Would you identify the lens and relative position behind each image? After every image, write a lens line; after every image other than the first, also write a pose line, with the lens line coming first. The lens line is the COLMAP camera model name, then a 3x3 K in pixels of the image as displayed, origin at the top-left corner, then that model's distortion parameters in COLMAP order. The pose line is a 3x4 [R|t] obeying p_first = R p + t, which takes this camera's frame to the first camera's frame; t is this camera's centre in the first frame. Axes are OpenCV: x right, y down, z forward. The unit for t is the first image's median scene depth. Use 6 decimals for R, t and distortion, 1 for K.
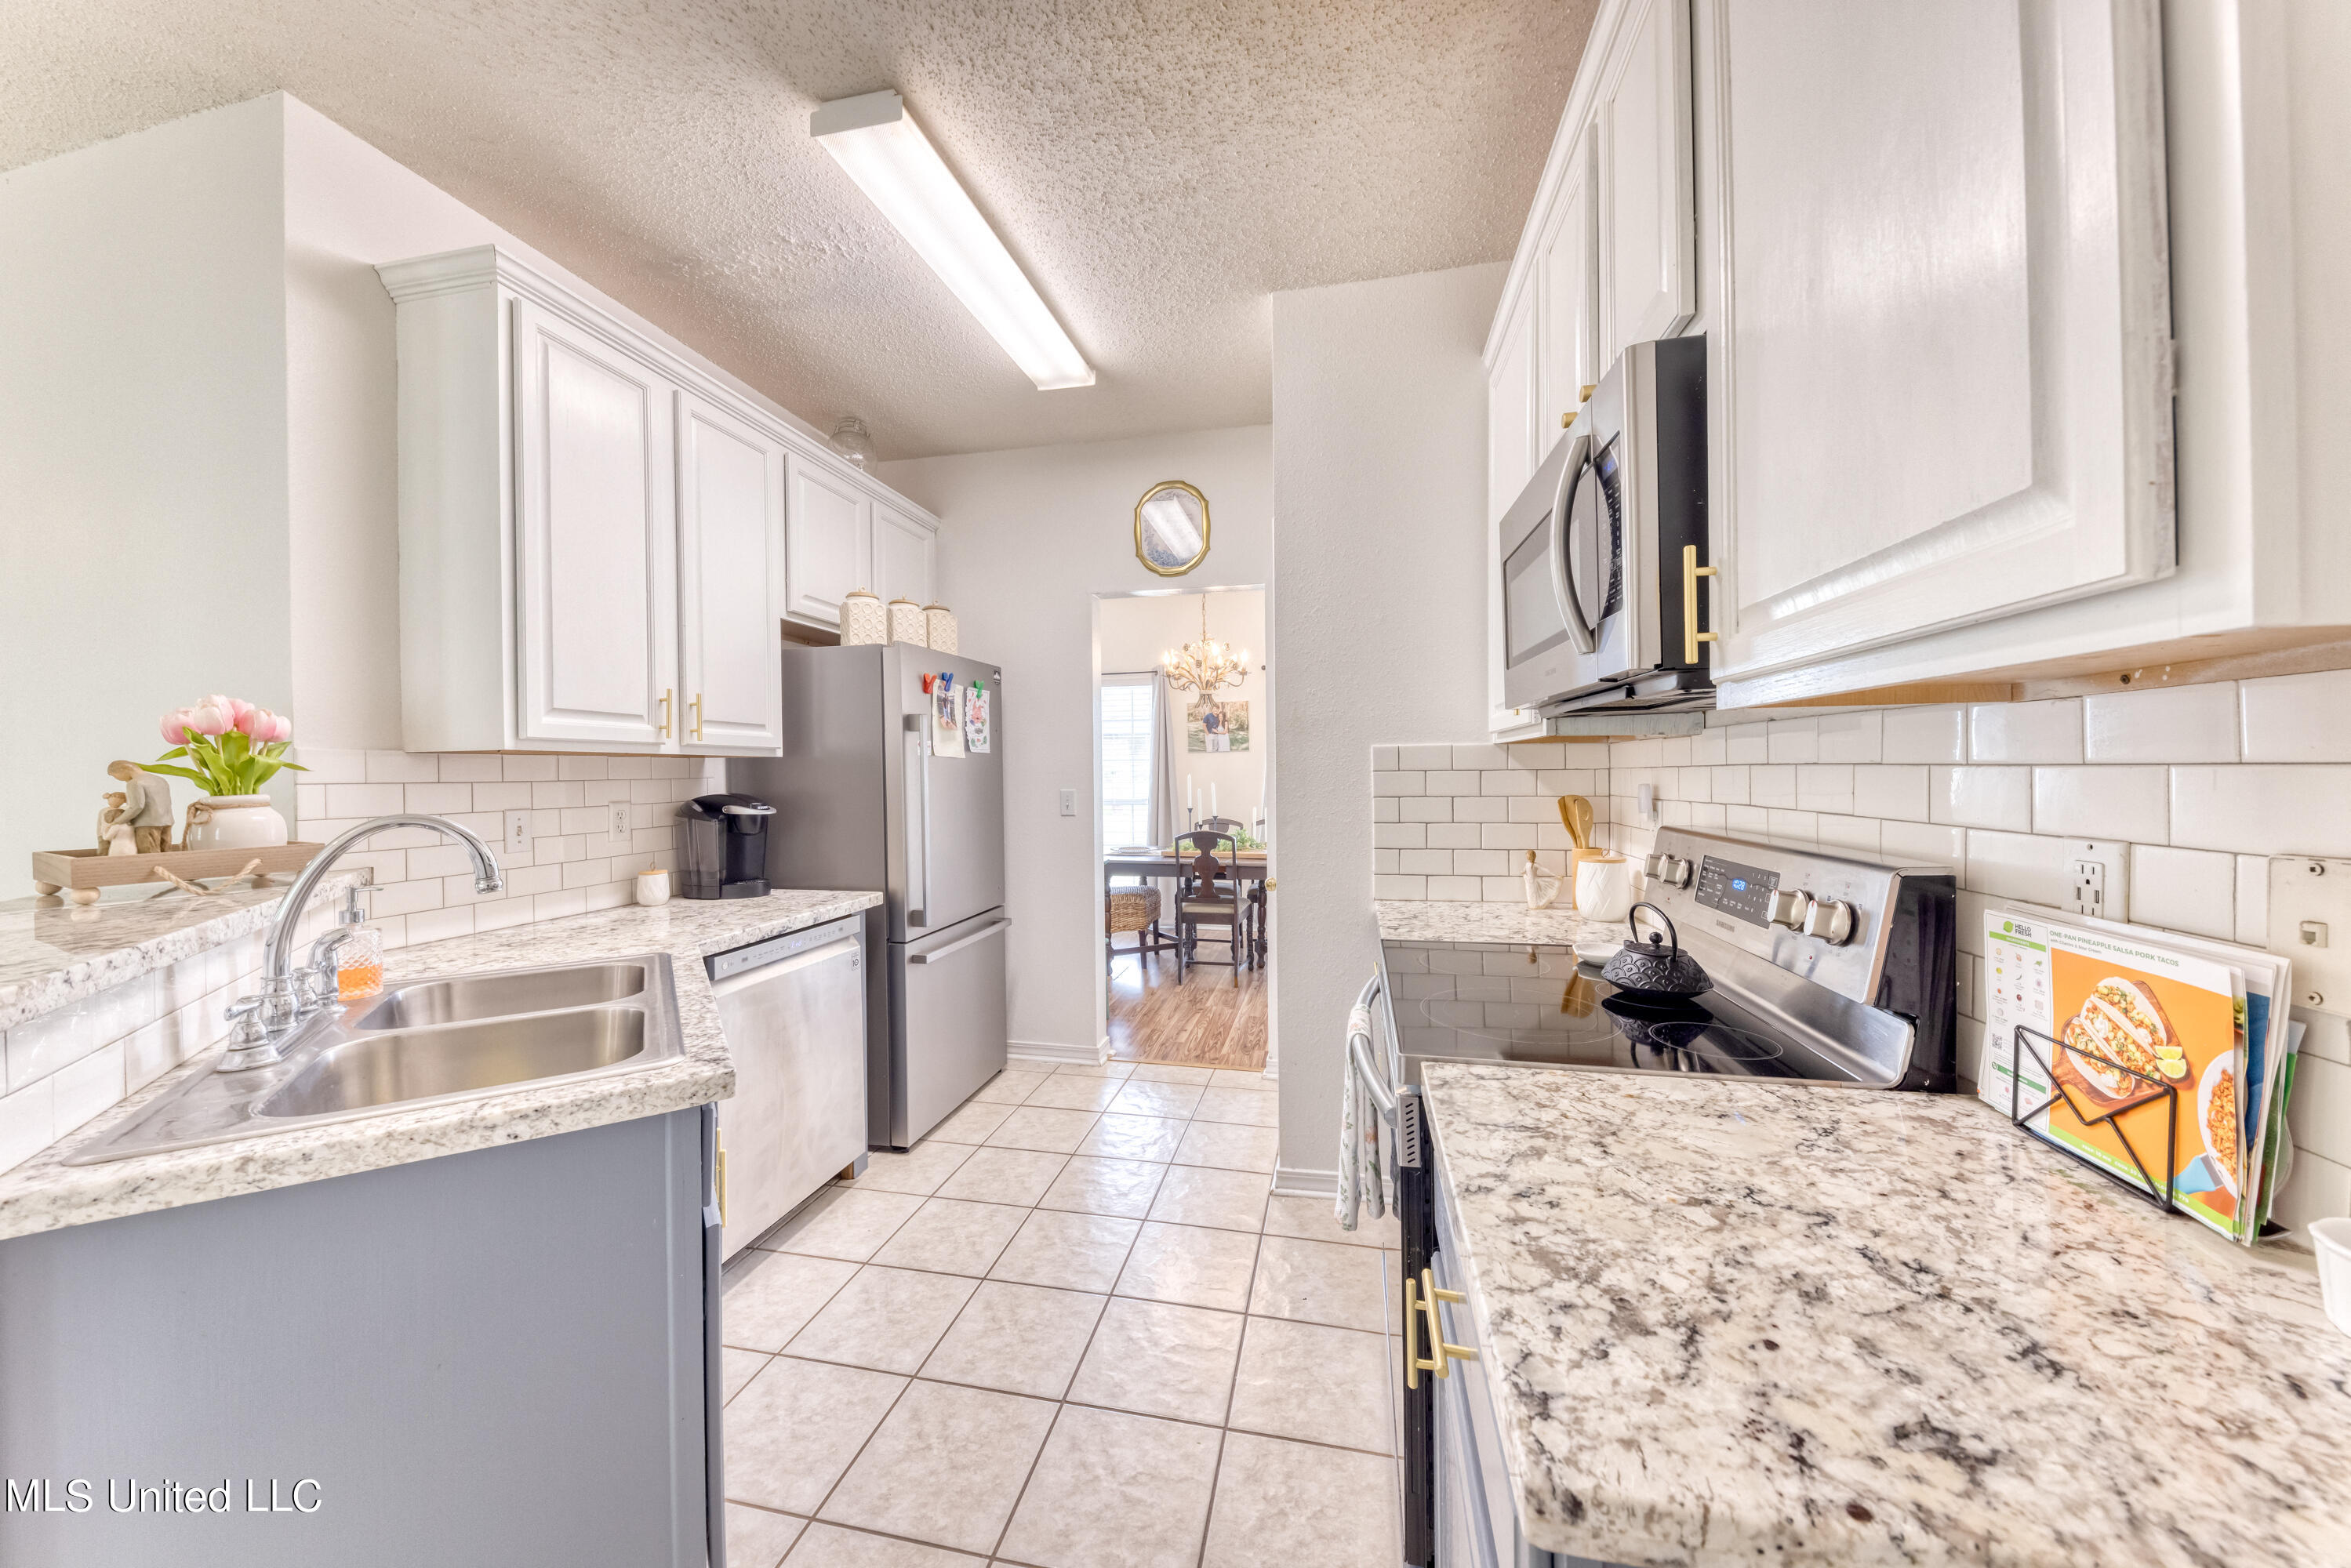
lens RADIAL K [[811.9, 0, 1175.4], [0, 811.9, 774.9], [0, 0, 1]] dist [0.014465, -0.007409]
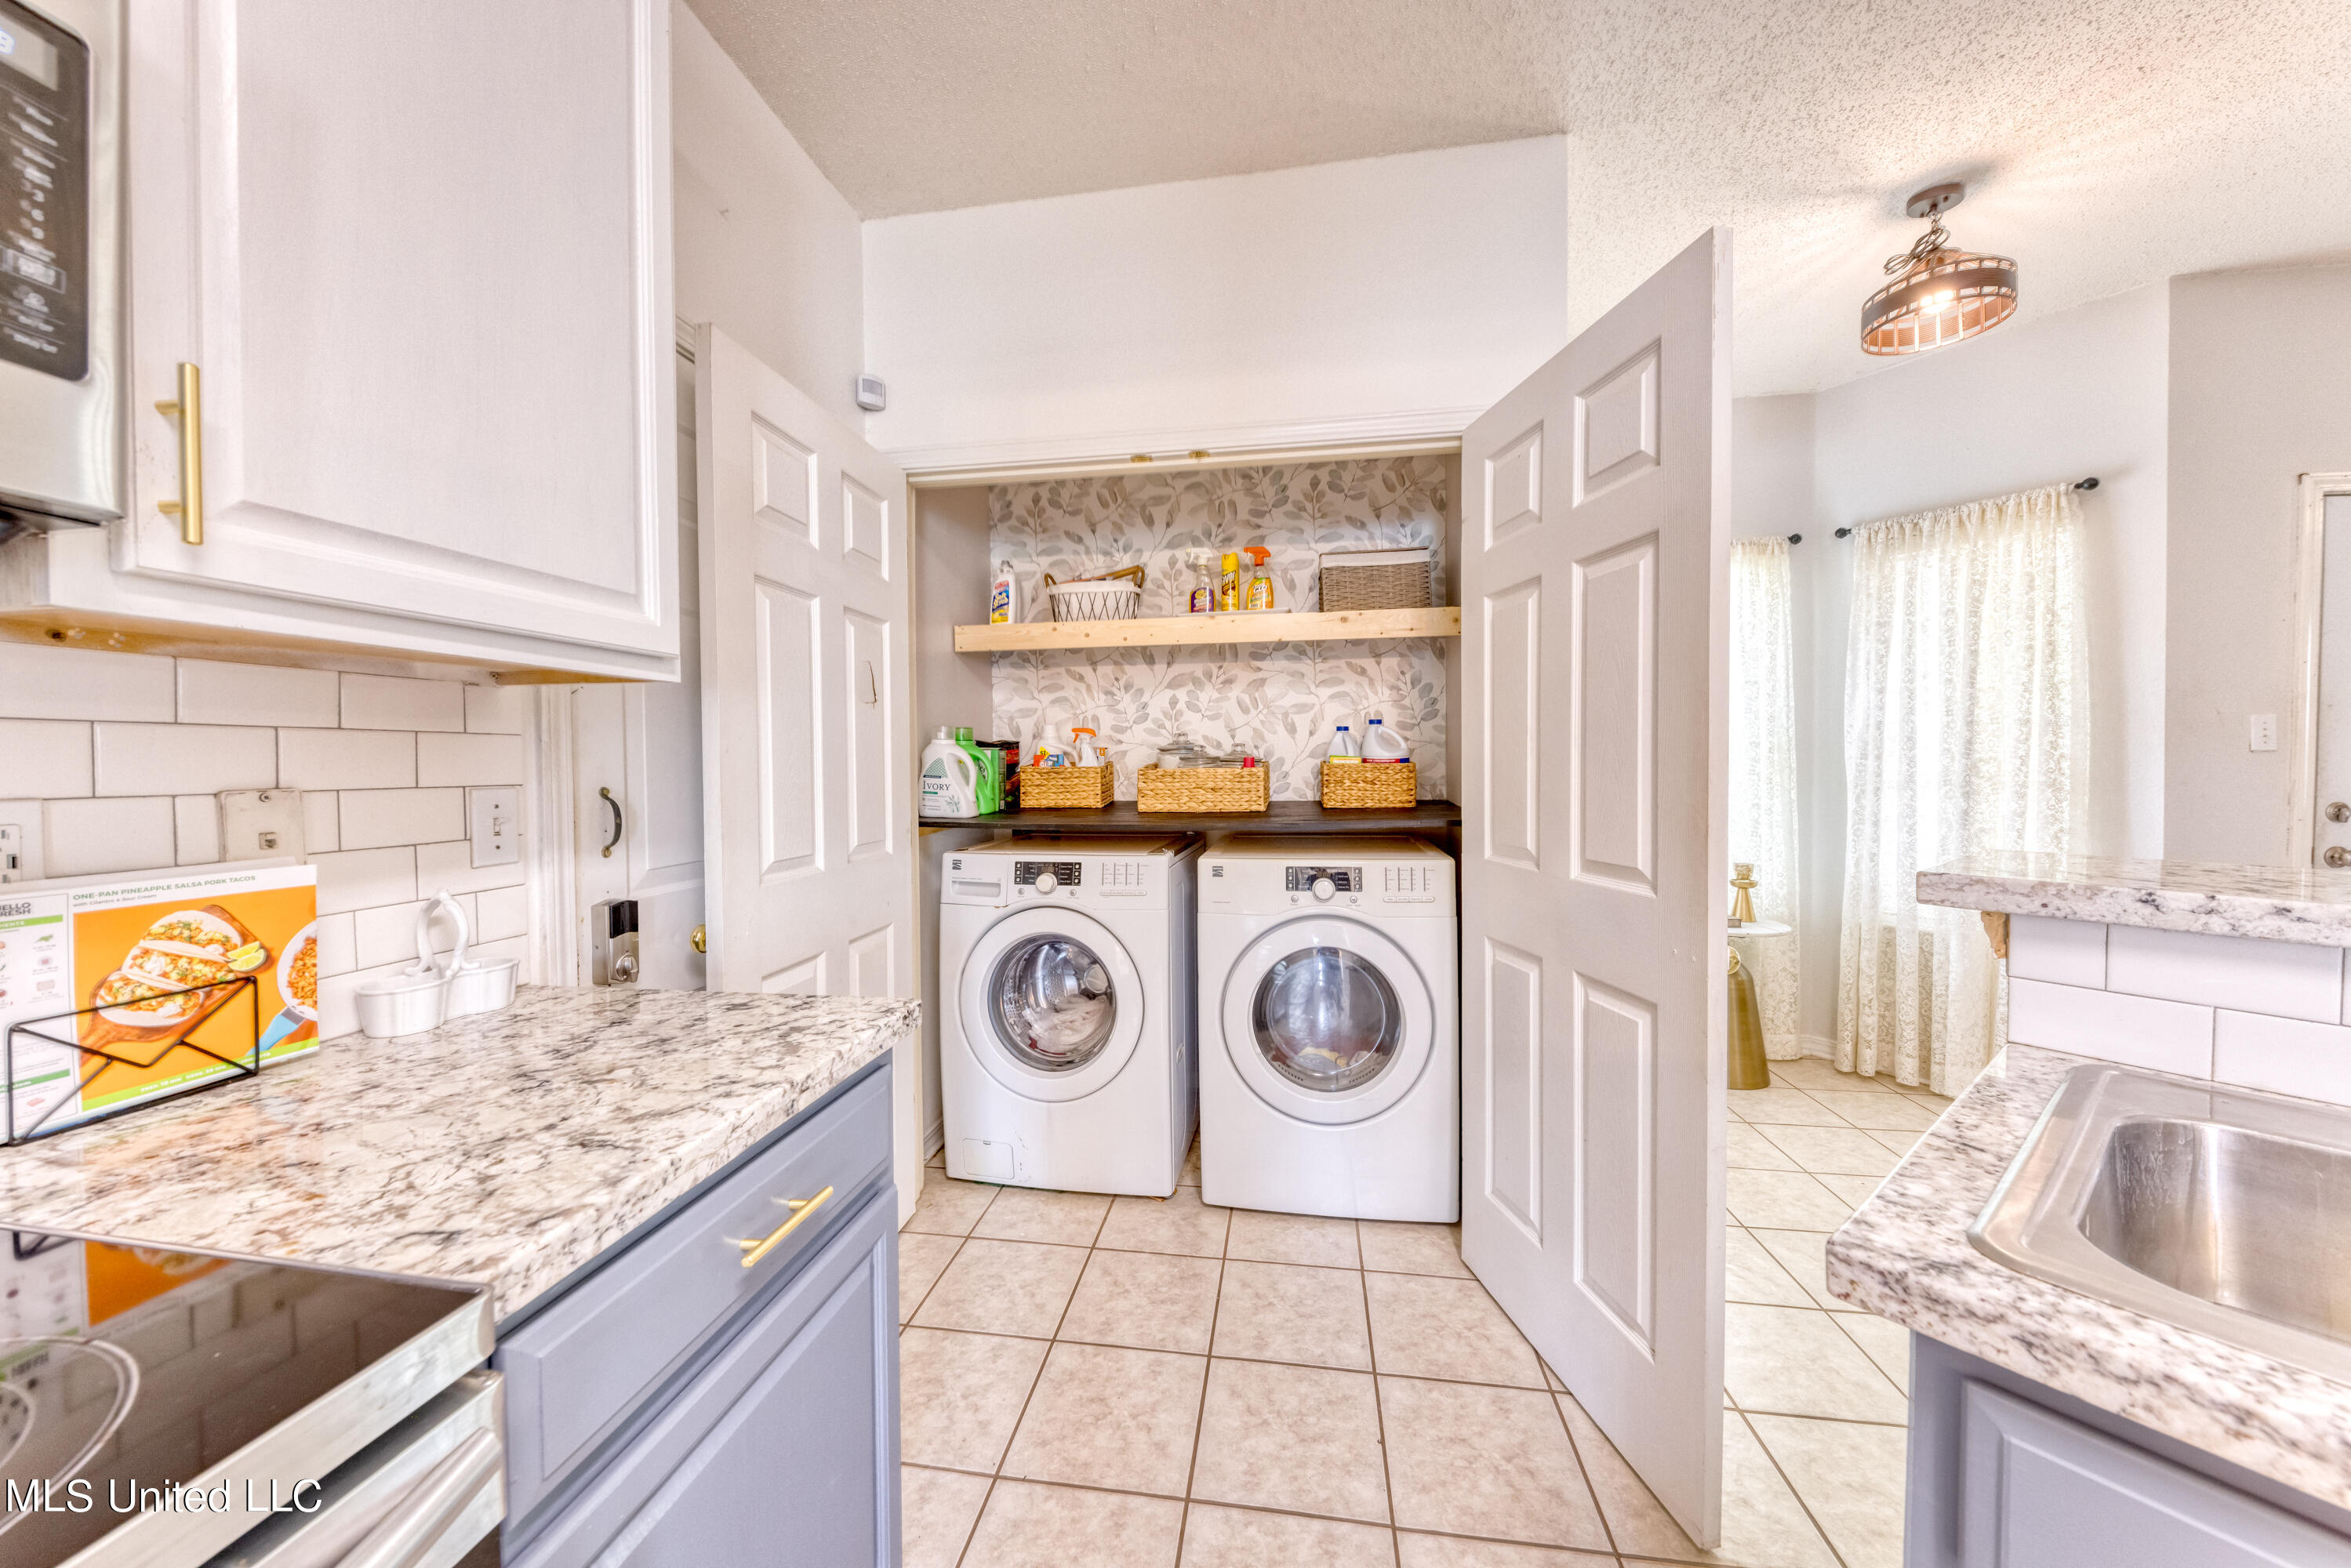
lens RADIAL K [[811.9, 0, 1175.4], [0, 811.9, 774.9], [0, 0, 1]] dist [0.014465, -0.007409]
pose [[-0.997981, 0.019325, -0.060495, -0.064825], [0.018027, 0.999597, 0.021935, 0.026949], [0.060895, 0.020800, -0.997927, 0.983259]]
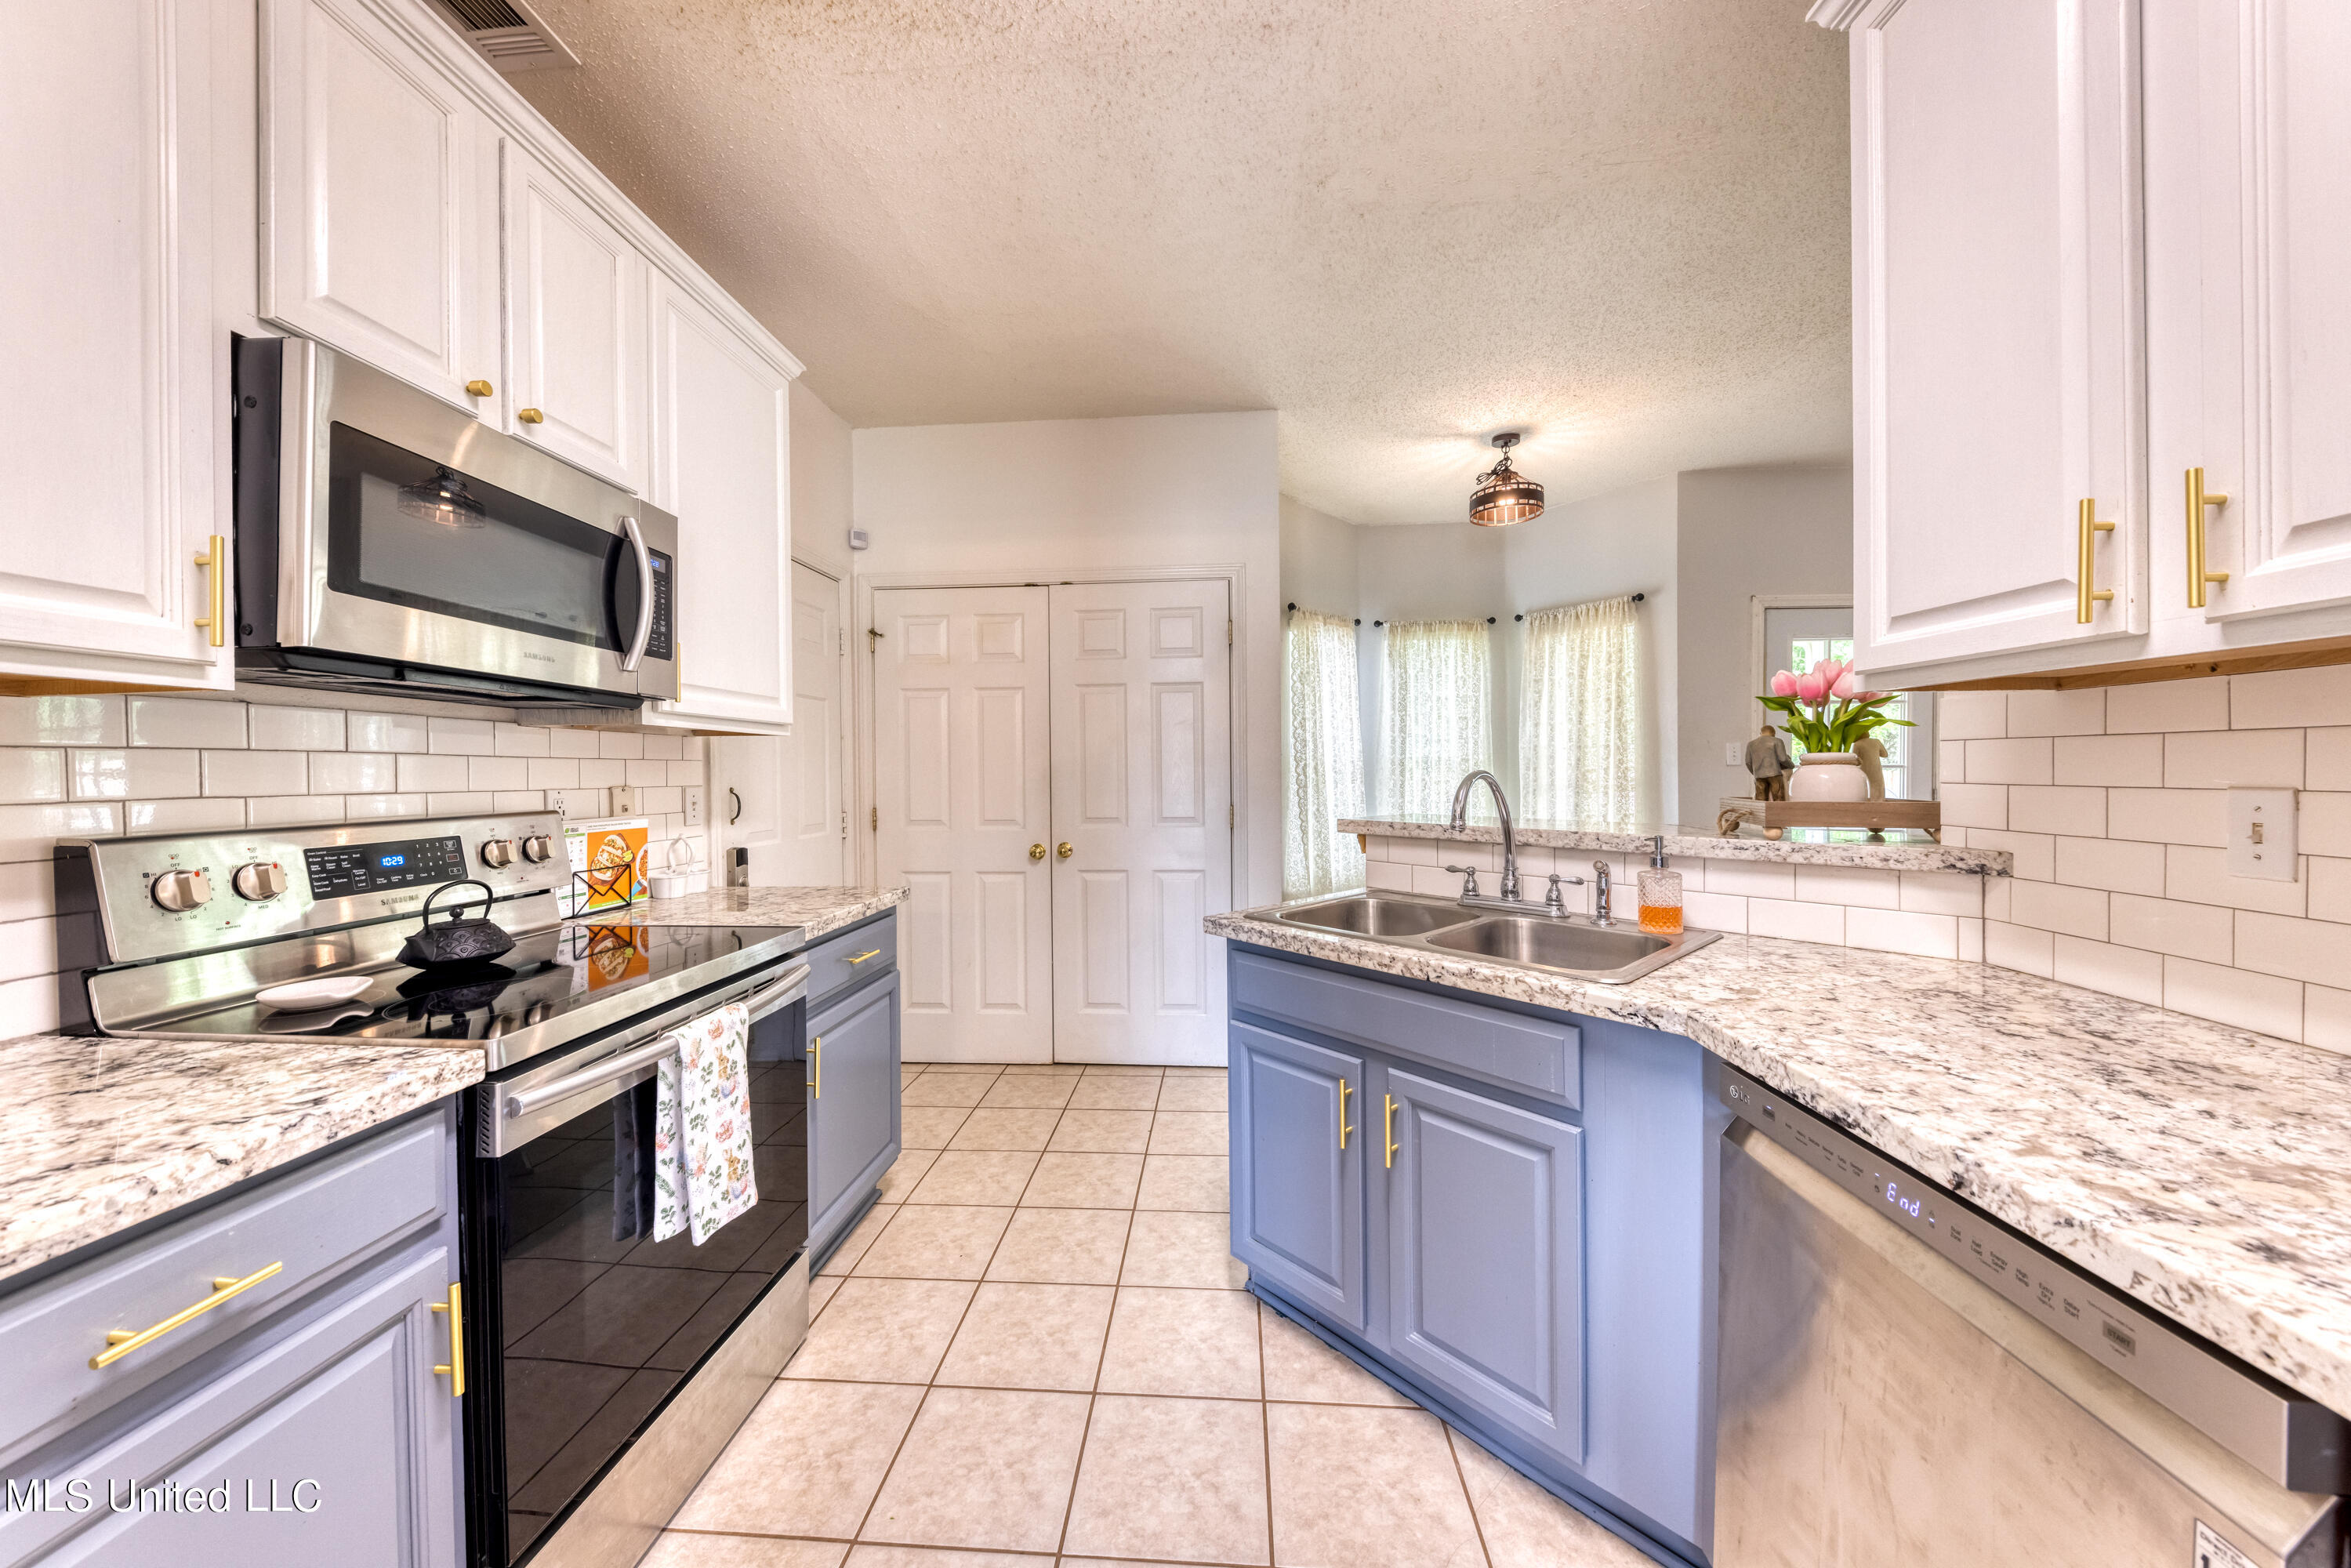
lens RADIAL K [[812.0, 0, 1175.4], [0, 812.0, 774.9], [0, 0, 1]] dist [0.014465, -0.007409]
pose [[-0.989460, 0.020550, -0.143339, -0.152988], [0.019253, 0.999760, 0.010430, 0.023430], [0.143519, 0.007560, -0.989619, 1.792802]]
